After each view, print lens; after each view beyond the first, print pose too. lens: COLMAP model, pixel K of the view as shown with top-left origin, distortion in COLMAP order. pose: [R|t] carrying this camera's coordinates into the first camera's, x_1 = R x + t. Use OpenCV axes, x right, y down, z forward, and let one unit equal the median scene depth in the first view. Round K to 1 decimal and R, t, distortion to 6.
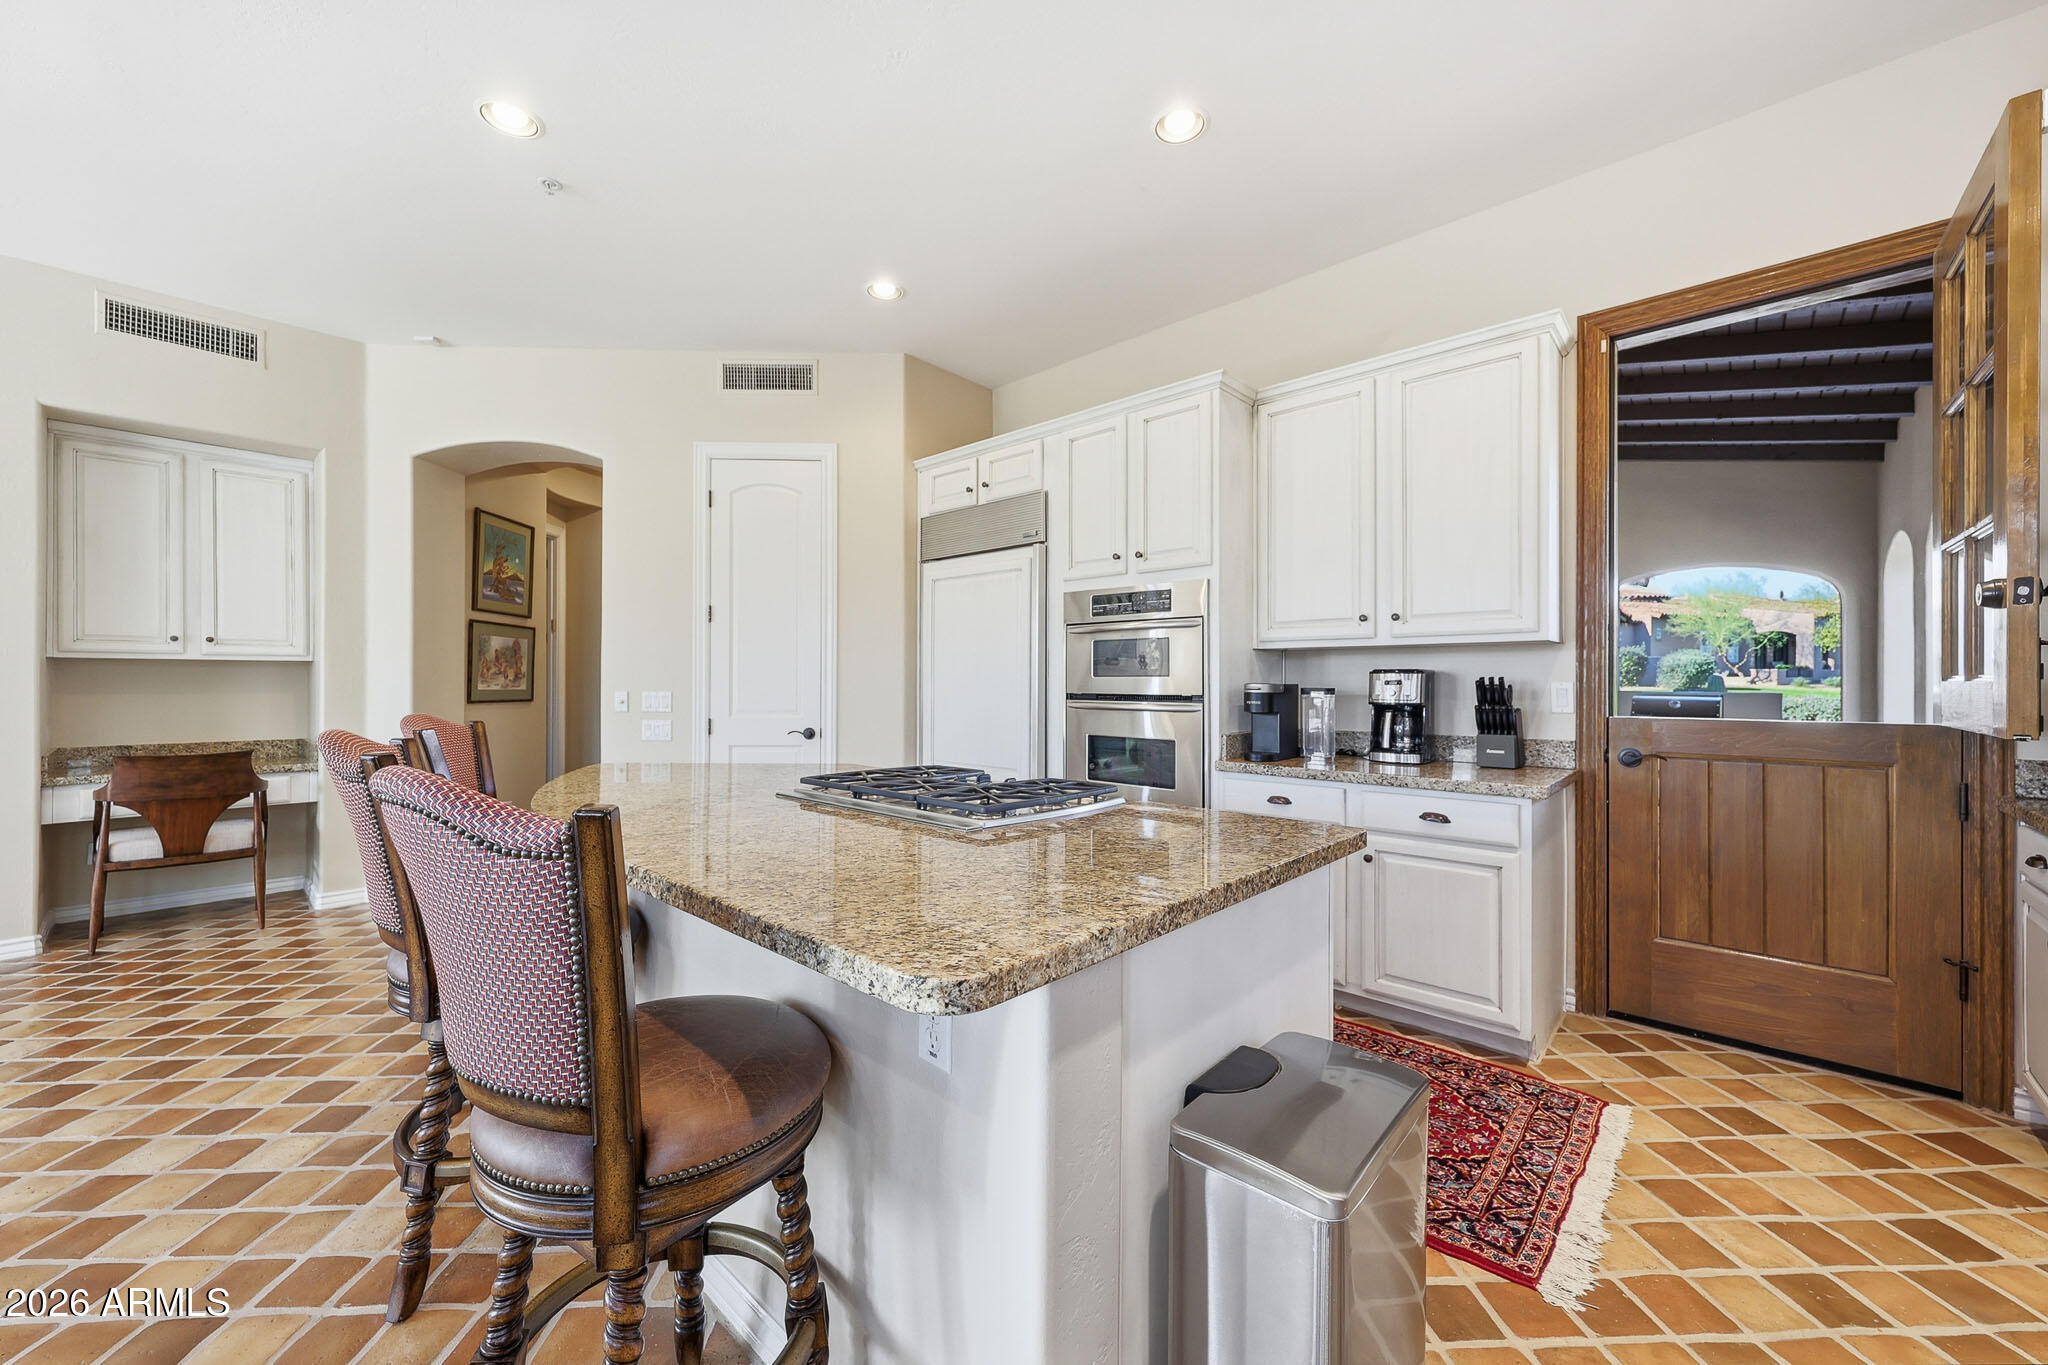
lens RADIAL K [[754.8, 0, 1017.5], [0, 754.8, 679.1], [0, 0, 1]] dist [0.000800, 0.000213]
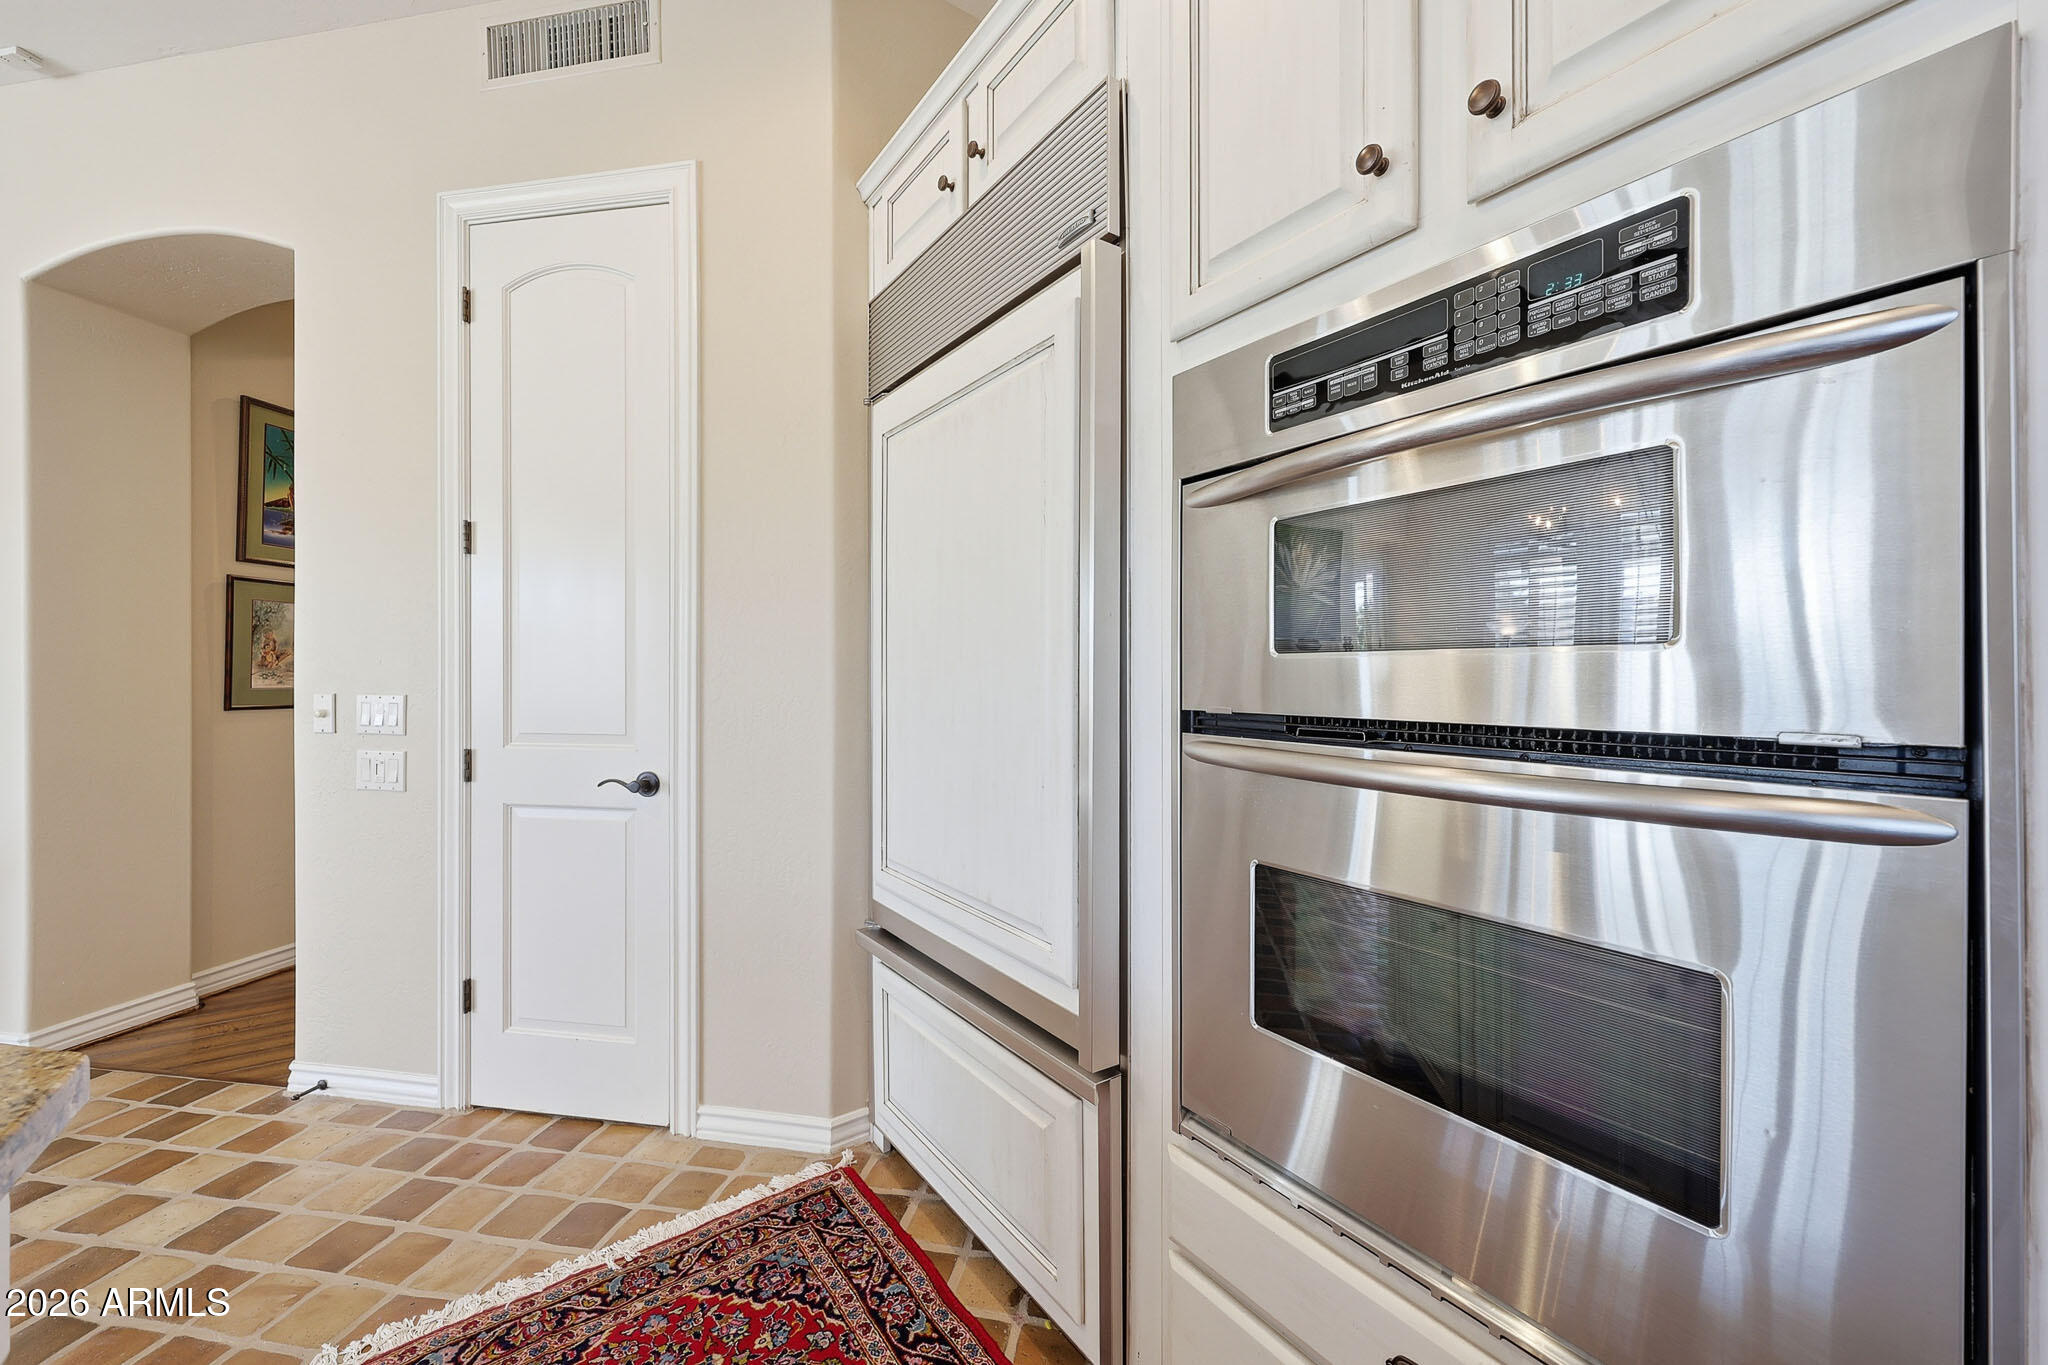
lens RADIAL K [[795.7, 0, 1029.6], [0, 795.7, 674.5], [0, 0, 1]] dist [-0.000491, 0.000572]
pose [[0.980386, -0.003349, -0.197061, 0.065446], [0.004575, 0.999973, 0.005767, 0.002462], [0.197036, -0.006556, 0.980374, 0.655562]]
